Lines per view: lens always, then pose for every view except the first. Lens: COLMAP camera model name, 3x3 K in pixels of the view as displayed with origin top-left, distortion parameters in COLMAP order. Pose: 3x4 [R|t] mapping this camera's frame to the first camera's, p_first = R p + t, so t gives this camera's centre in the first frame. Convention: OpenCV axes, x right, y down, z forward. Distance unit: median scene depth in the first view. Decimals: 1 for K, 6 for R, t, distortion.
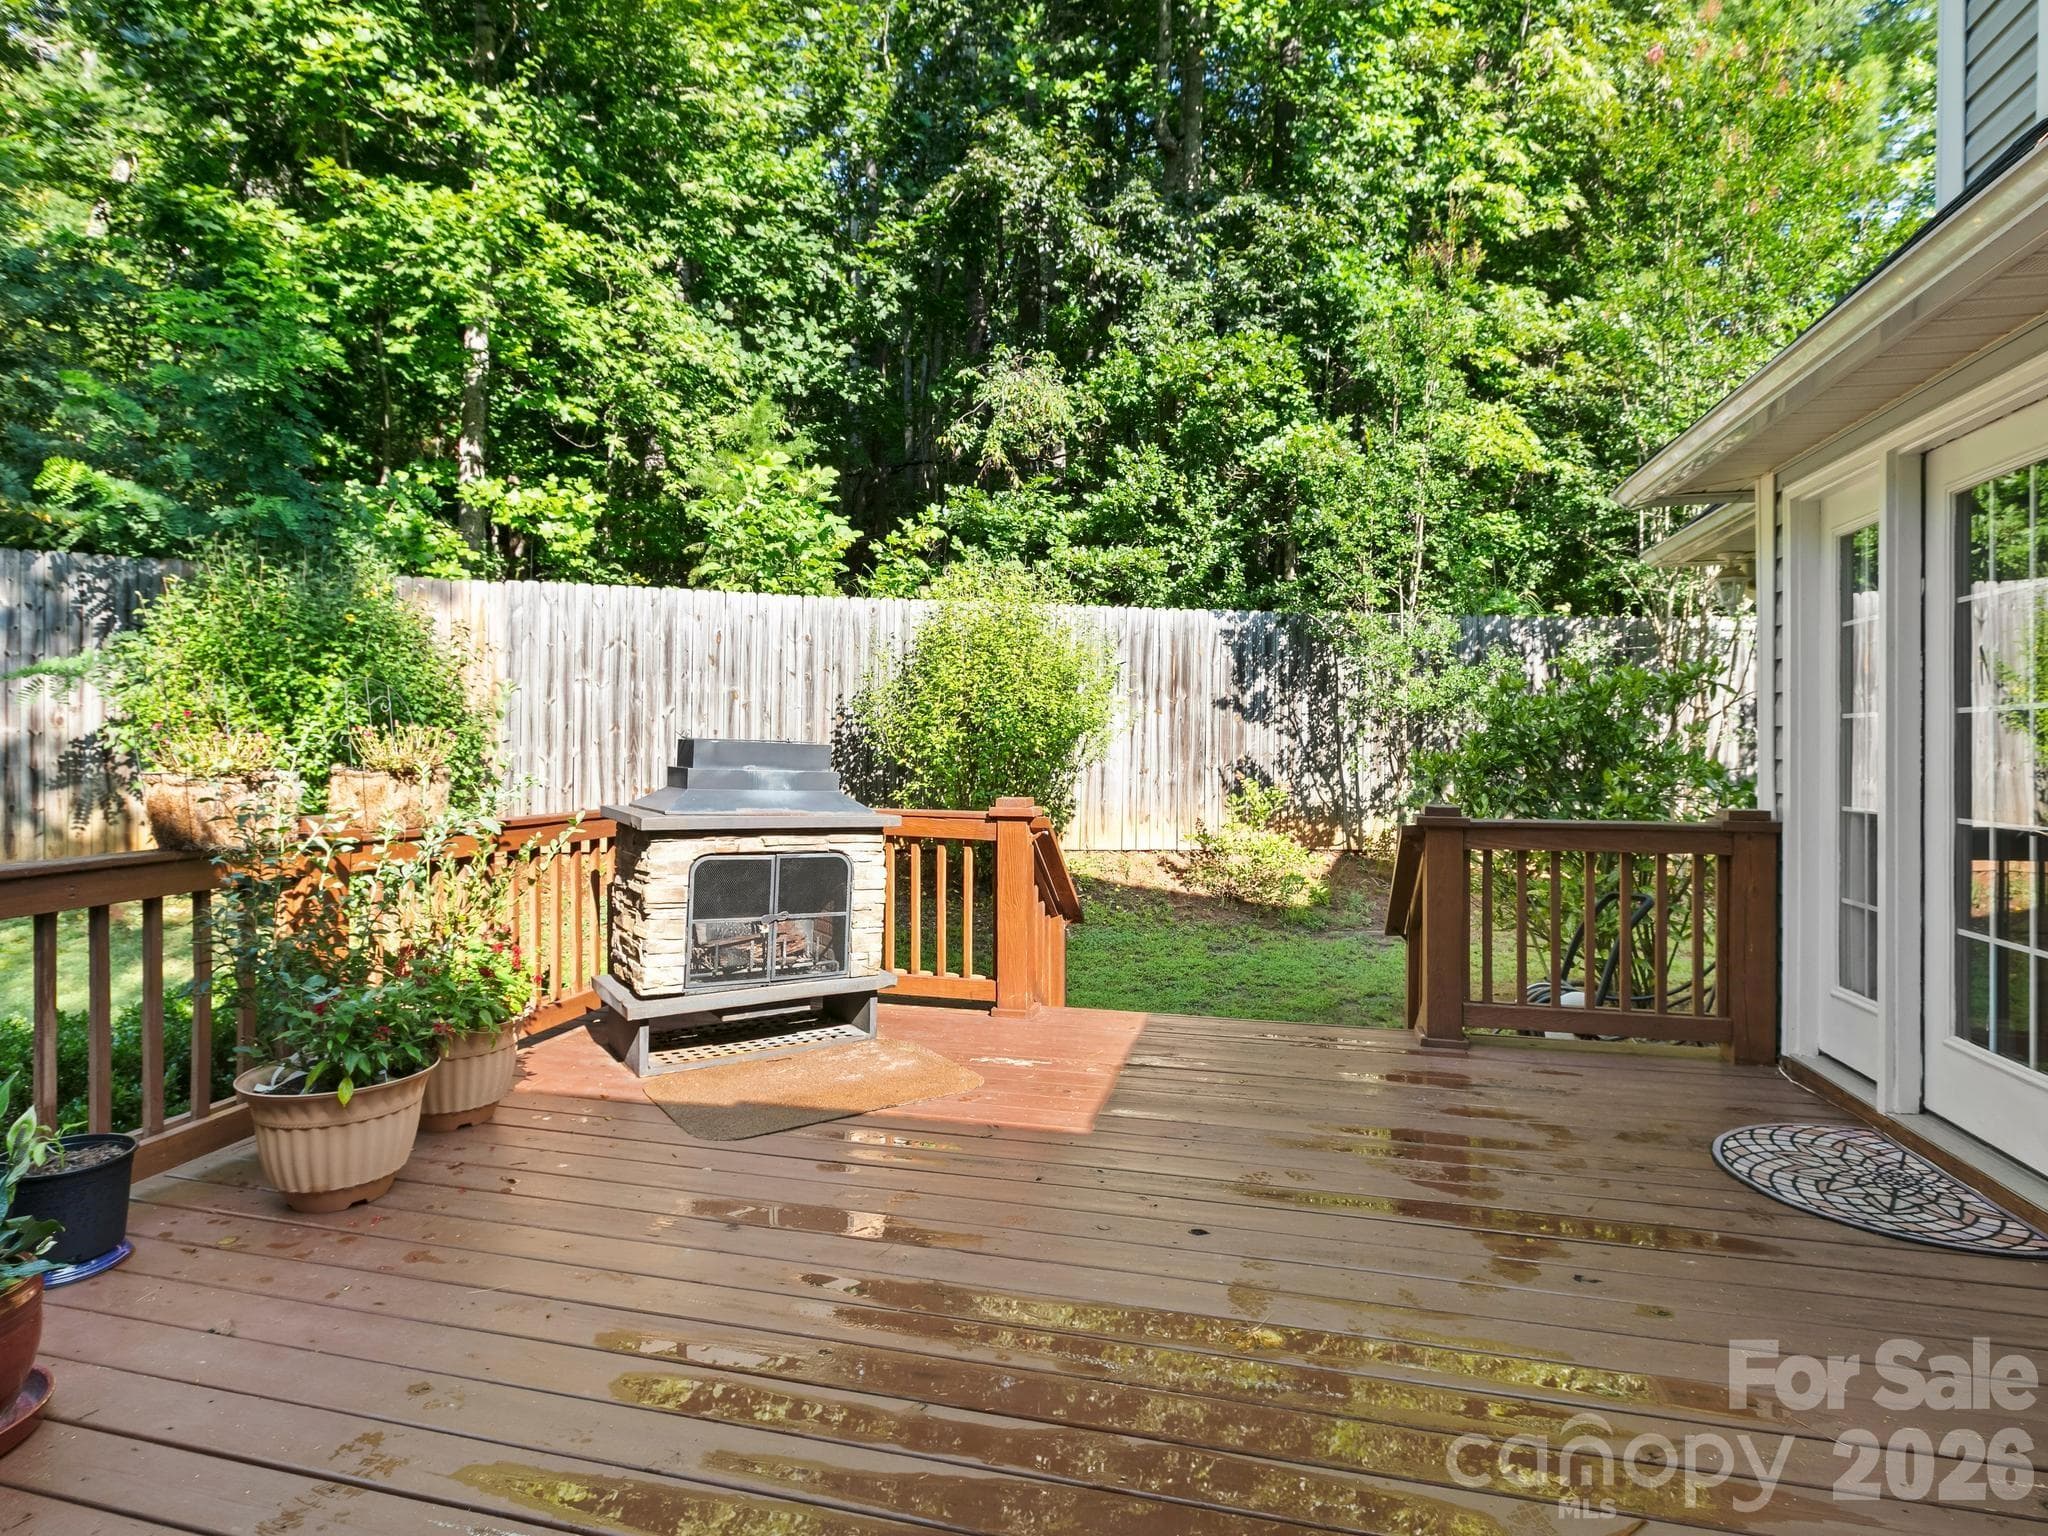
lens RADIAL K [[1055.3, 0, 1022.9], [0, 1055.3, 752.6], [0, 0, 1]] dist [0.012261, 0.001738]
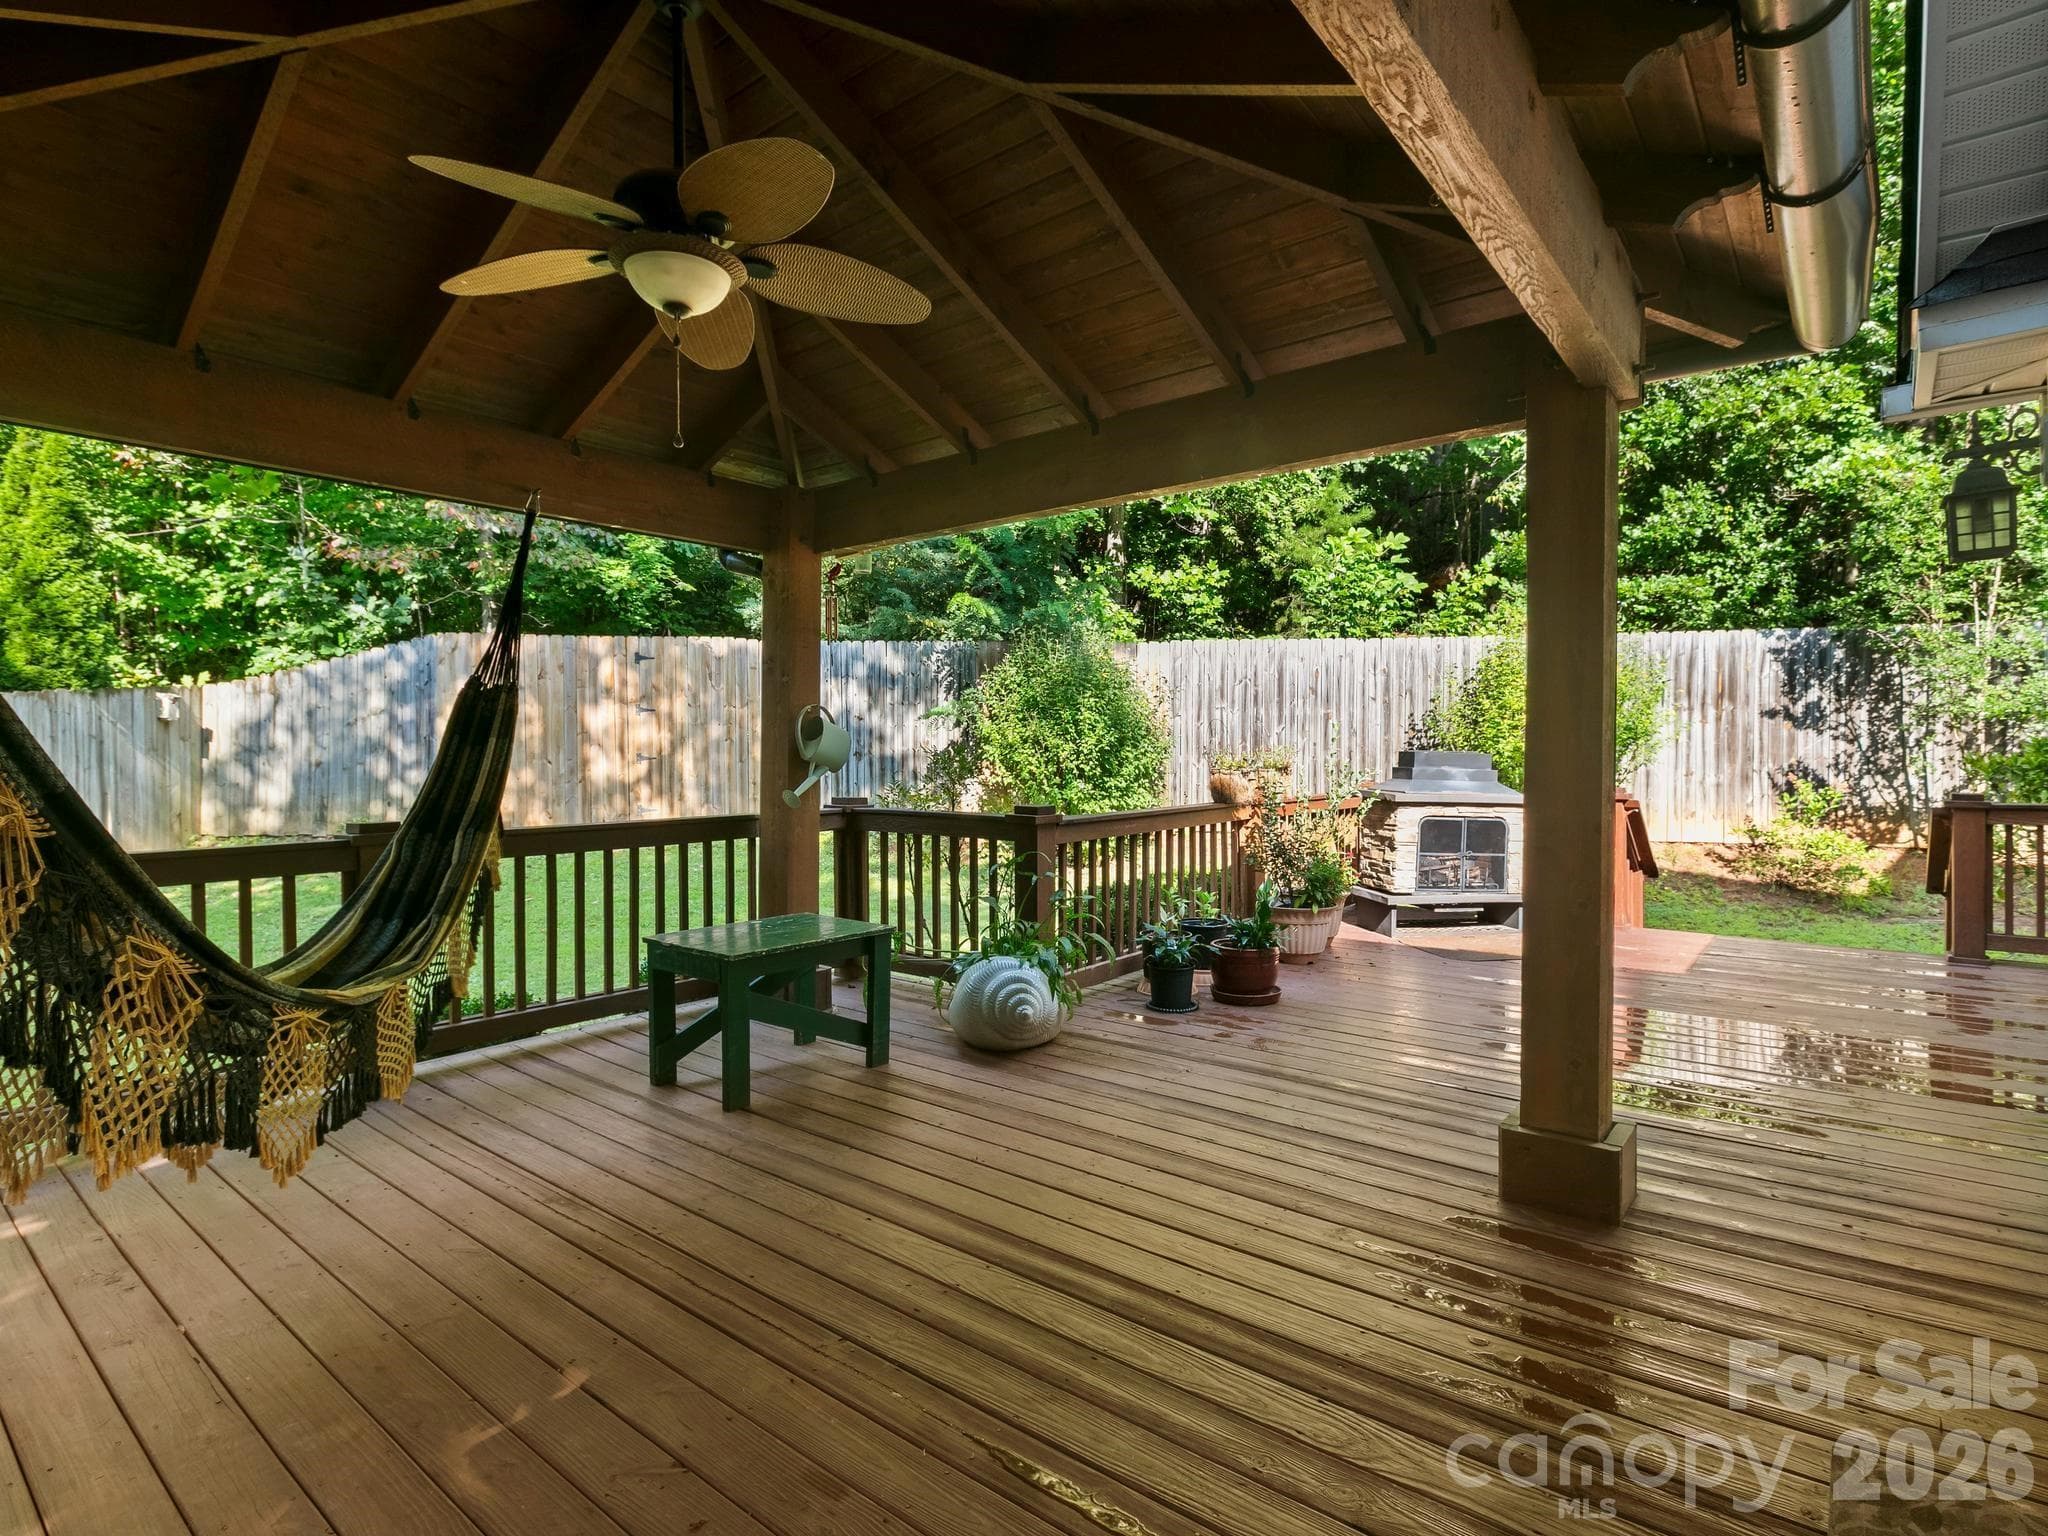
lens RADIAL K [[1055.3, 0, 1036.2], [0, 1055.3, 762.8], [0, 0, 1]] dist [0.012261, 0.001738]
pose [[0.914768, -0.004039, -0.403958, -0.069398], [0.005409, 0.999983, 0.002251, -0.000574], [0.403942, -0.004245, 0.914775, -0.342436]]
